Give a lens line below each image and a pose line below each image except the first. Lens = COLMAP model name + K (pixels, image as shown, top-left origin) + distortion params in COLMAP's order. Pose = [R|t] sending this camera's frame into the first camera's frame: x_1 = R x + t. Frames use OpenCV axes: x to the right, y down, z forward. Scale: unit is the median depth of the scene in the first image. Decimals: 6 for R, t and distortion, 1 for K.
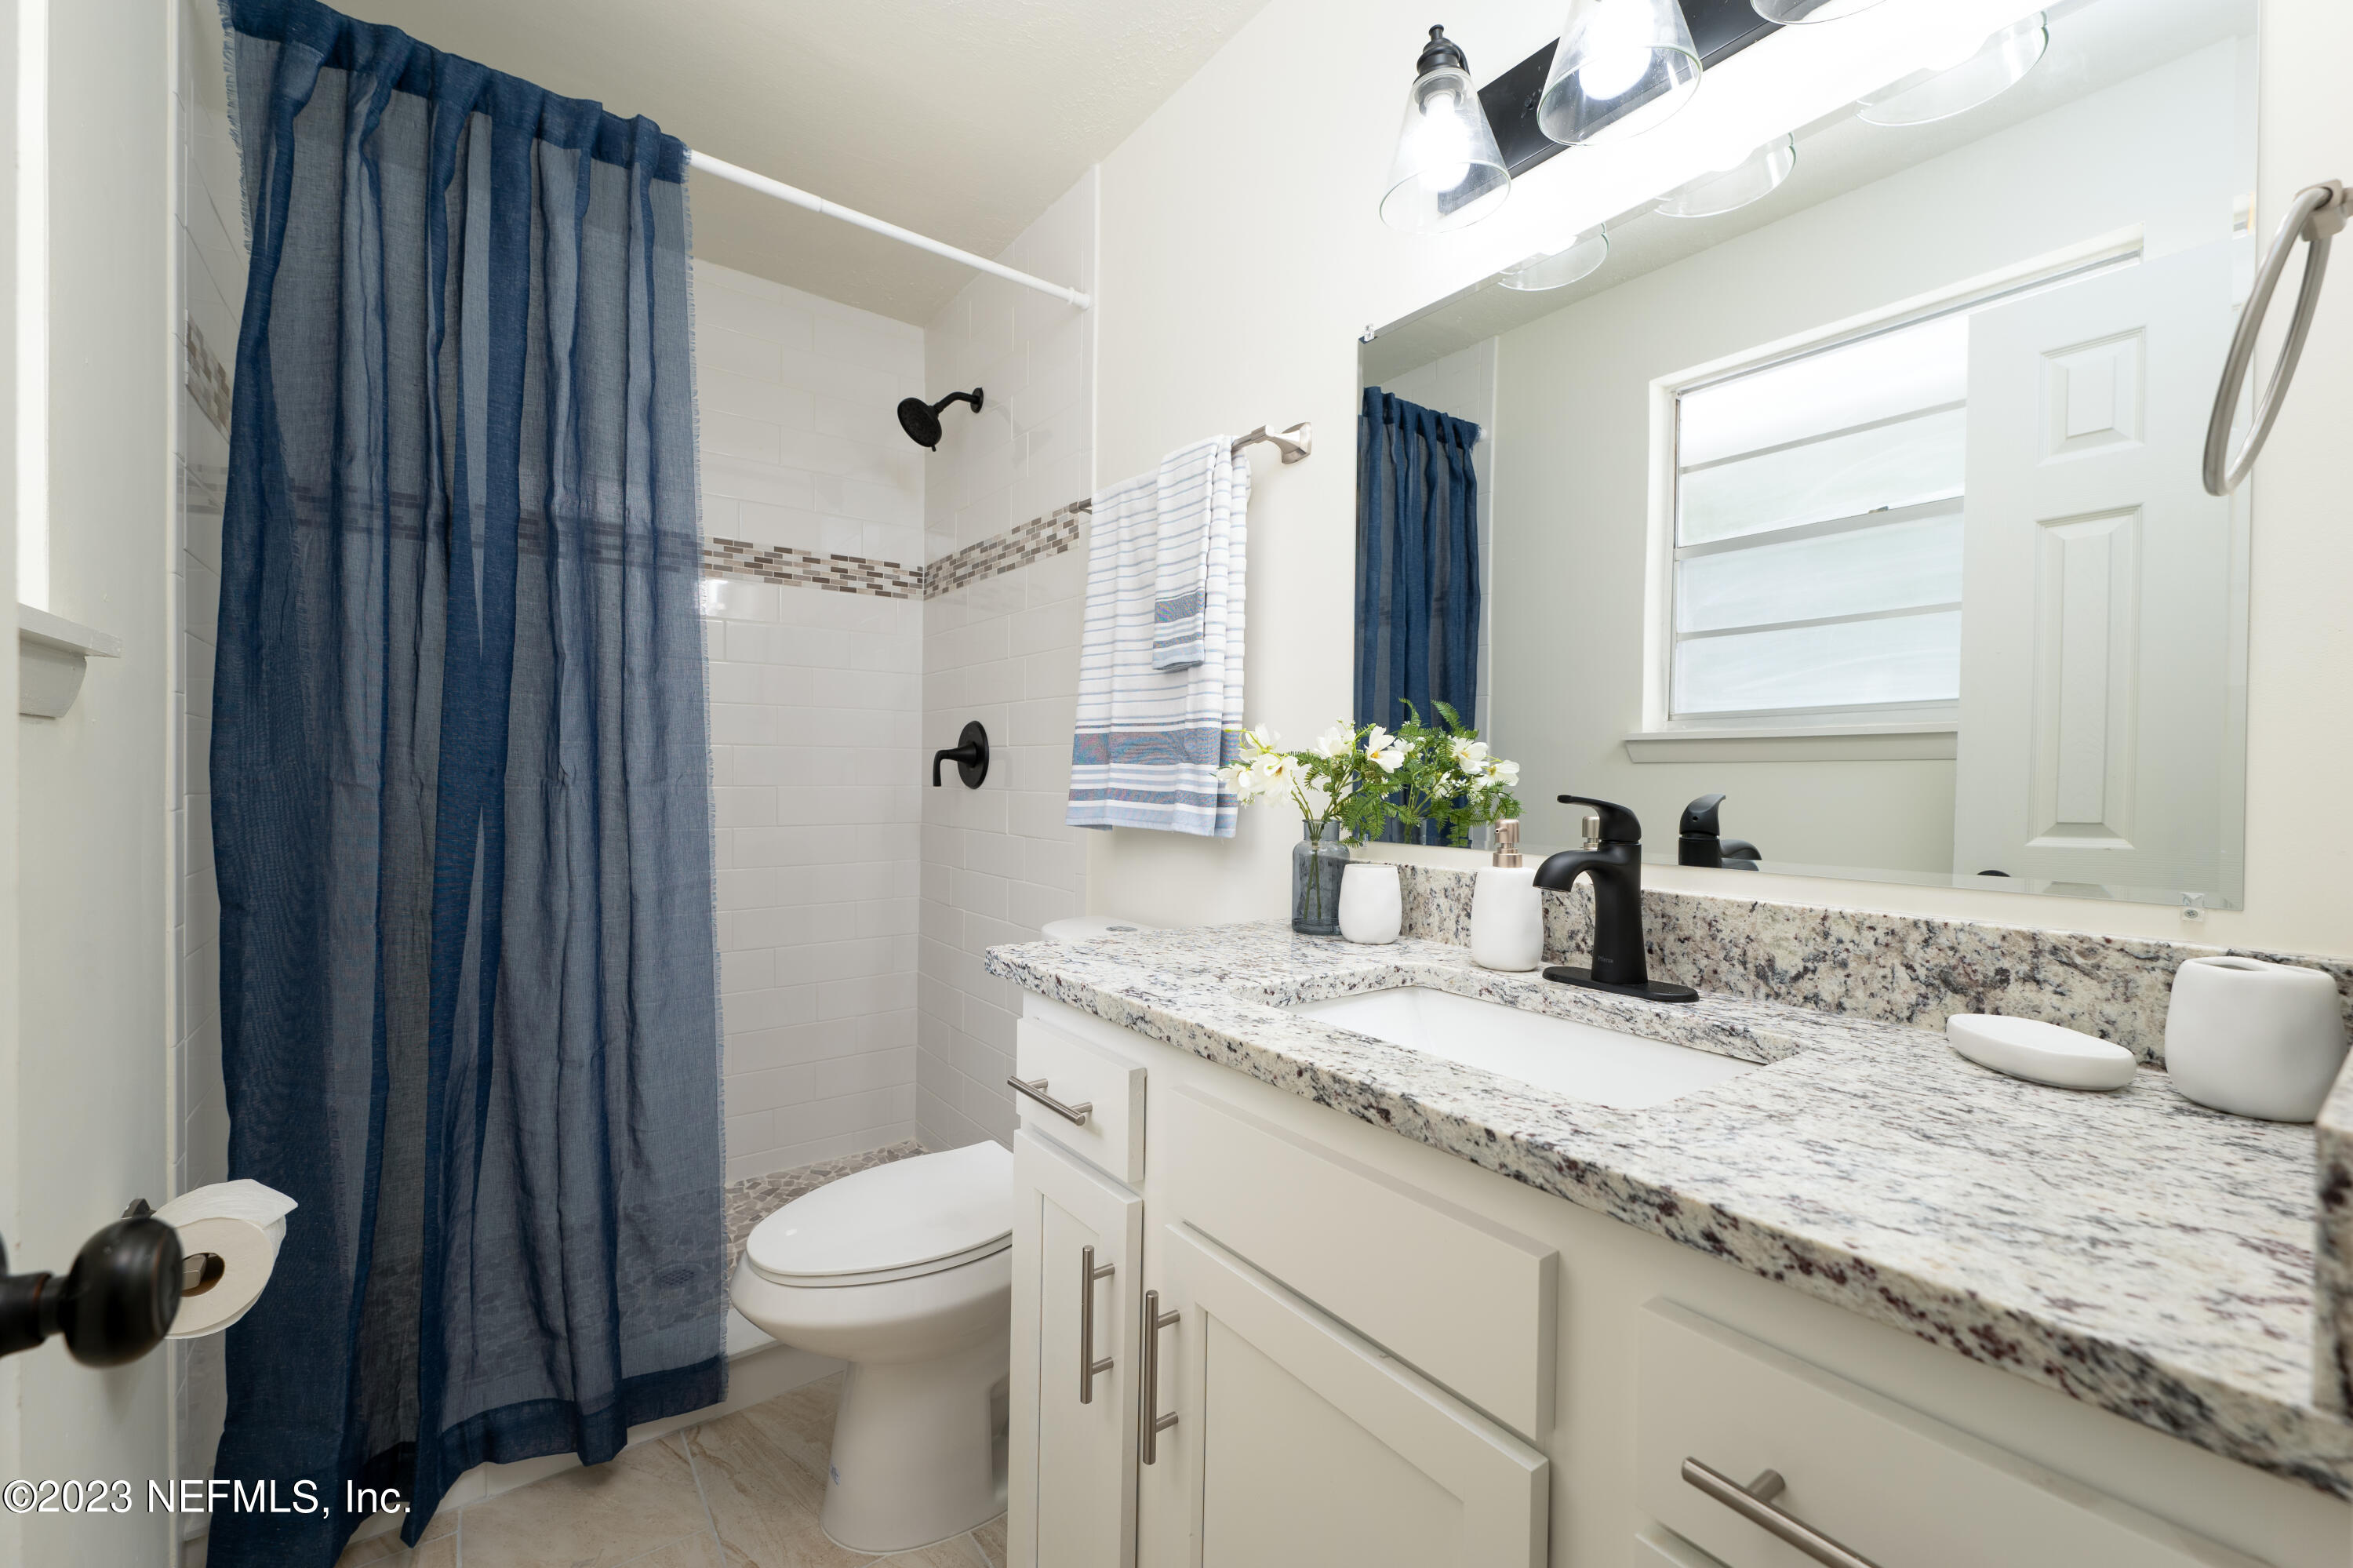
lens RADIAL K [[975.7, 0, 1177.3], [0, 975.7, 780.2], [0, 0, 1]] dist [0.000307, 0.000121]
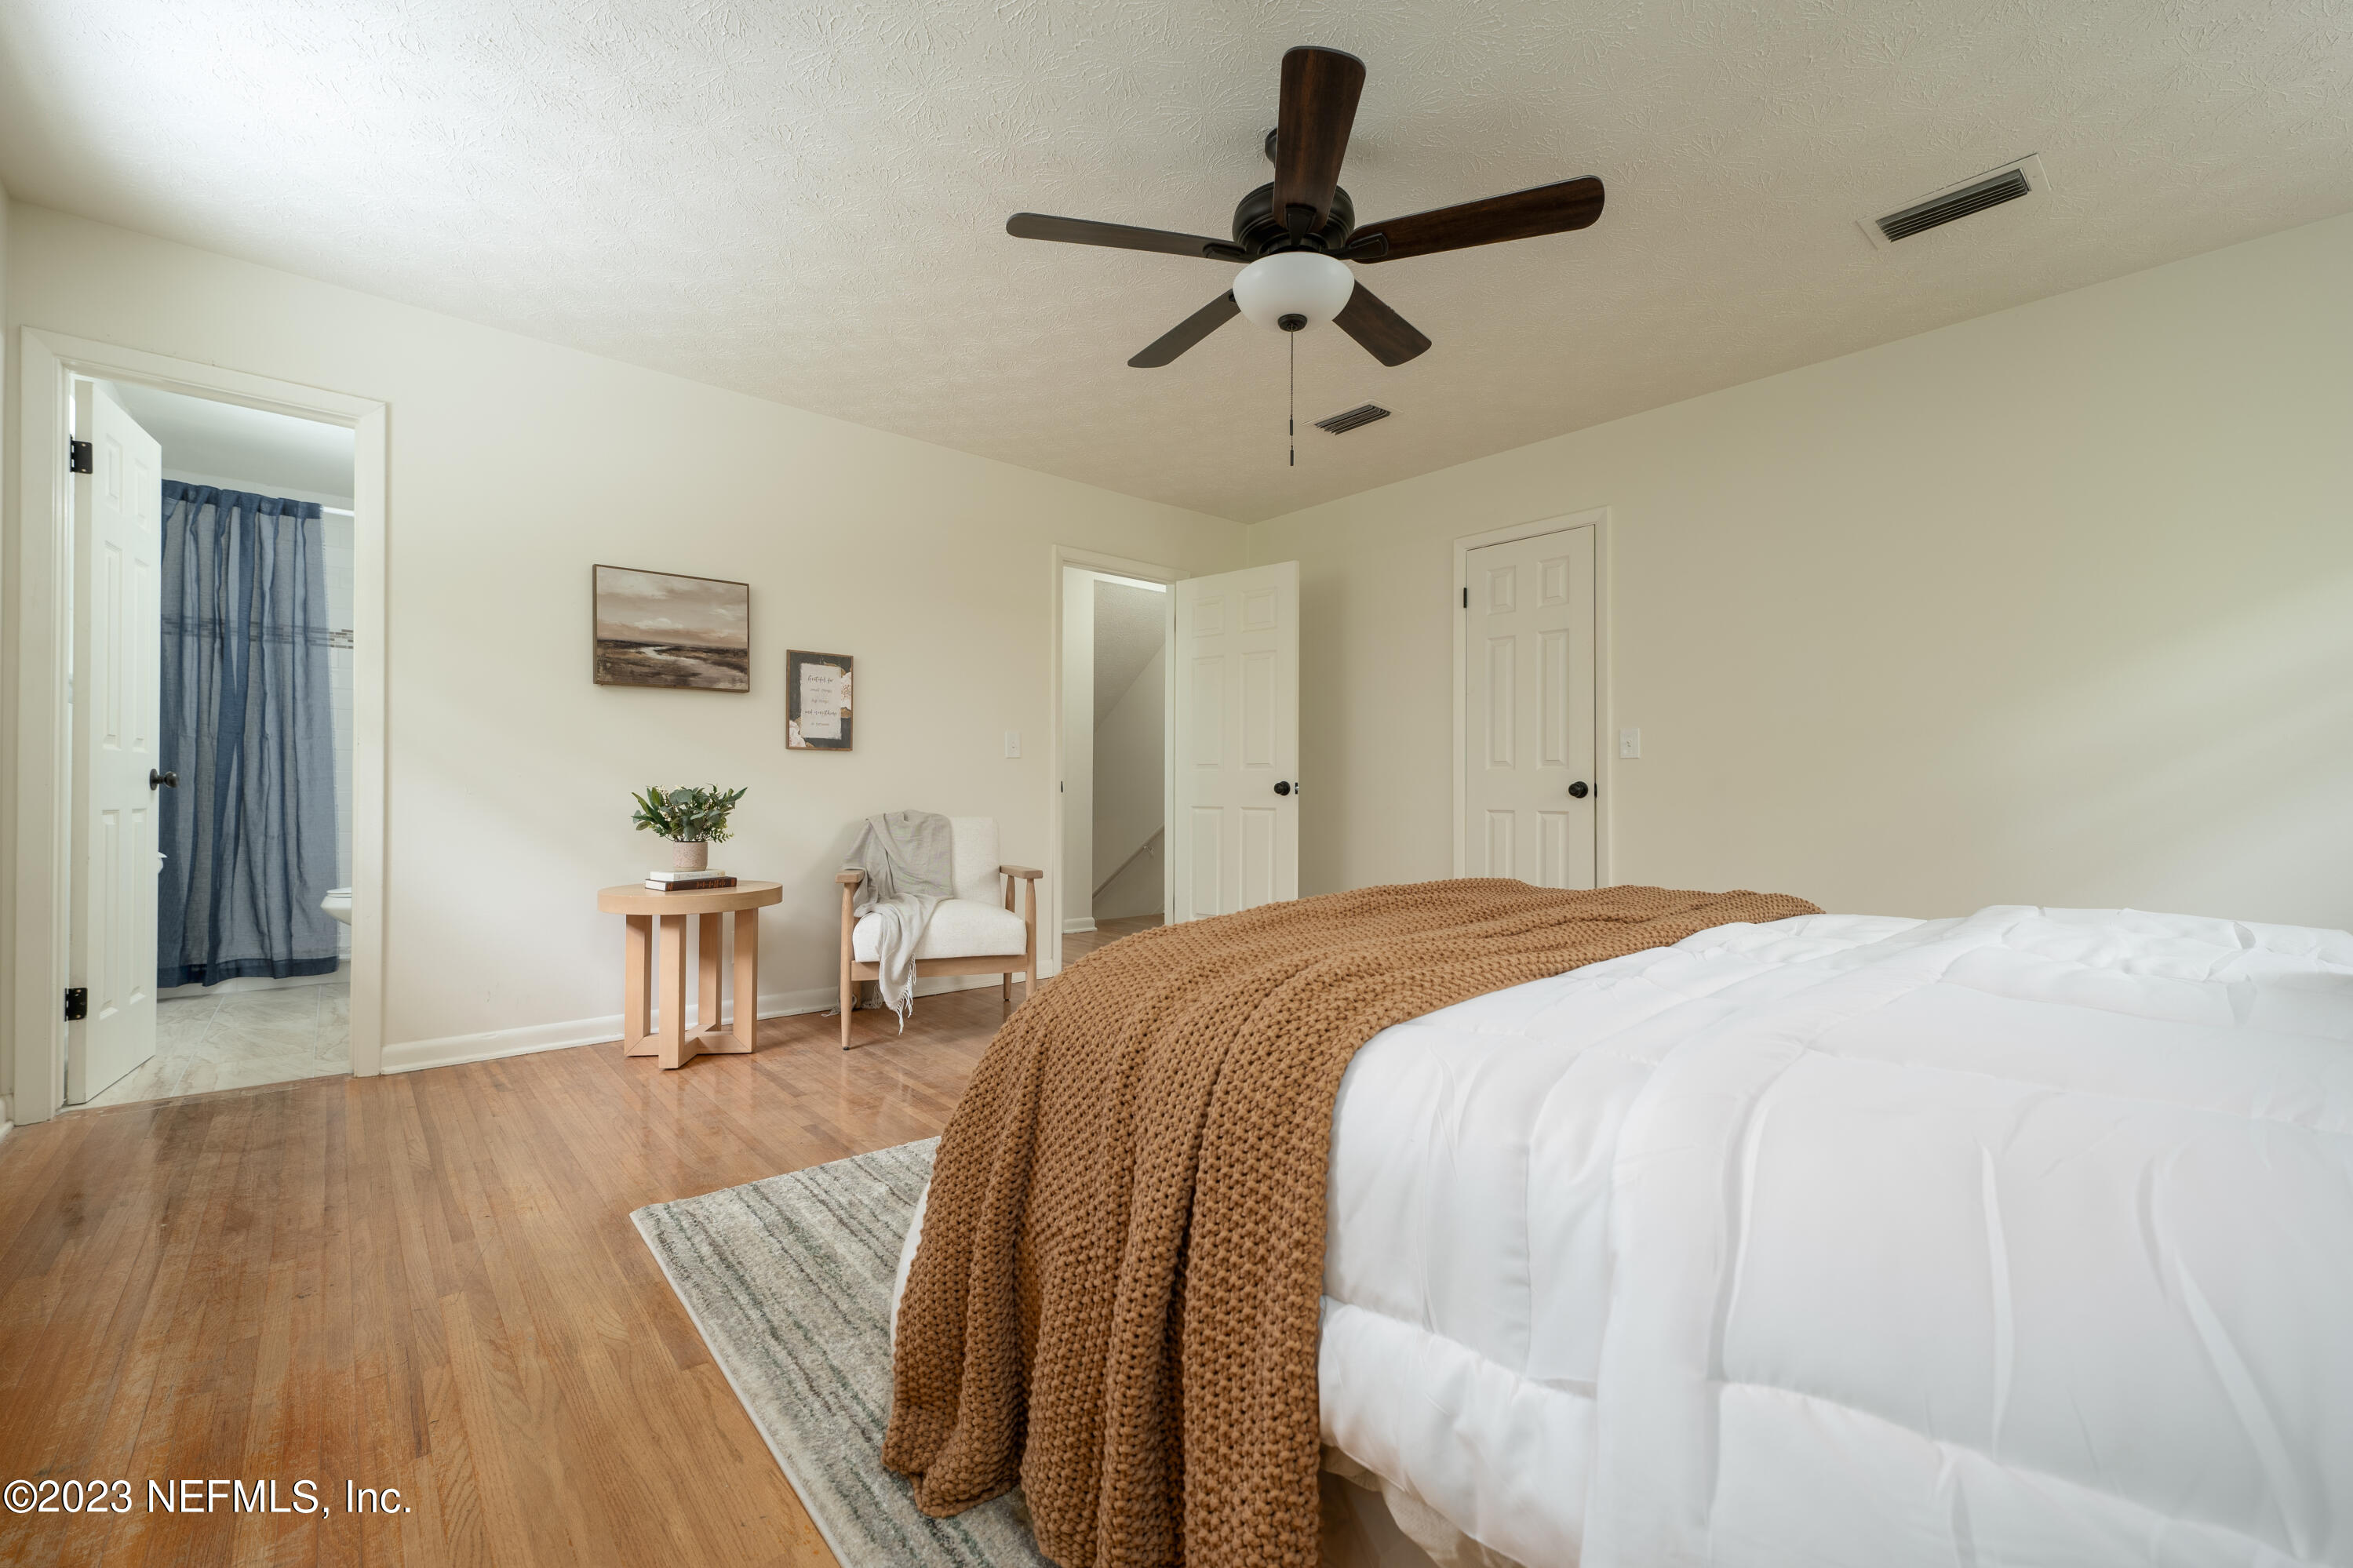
lens RADIAL K [[975.5, 0, 1176.7], [0, 975.5, 779.1], [0, 0, 1]] dist [0.000307, 0.000121]
pose [[0.993774, -0.004134, 0.111339, 1.687152], [0.005400, 0.999924, -0.011069, 0.169109], [-0.111285, 0.011601, 0.993721, -2.119696]]
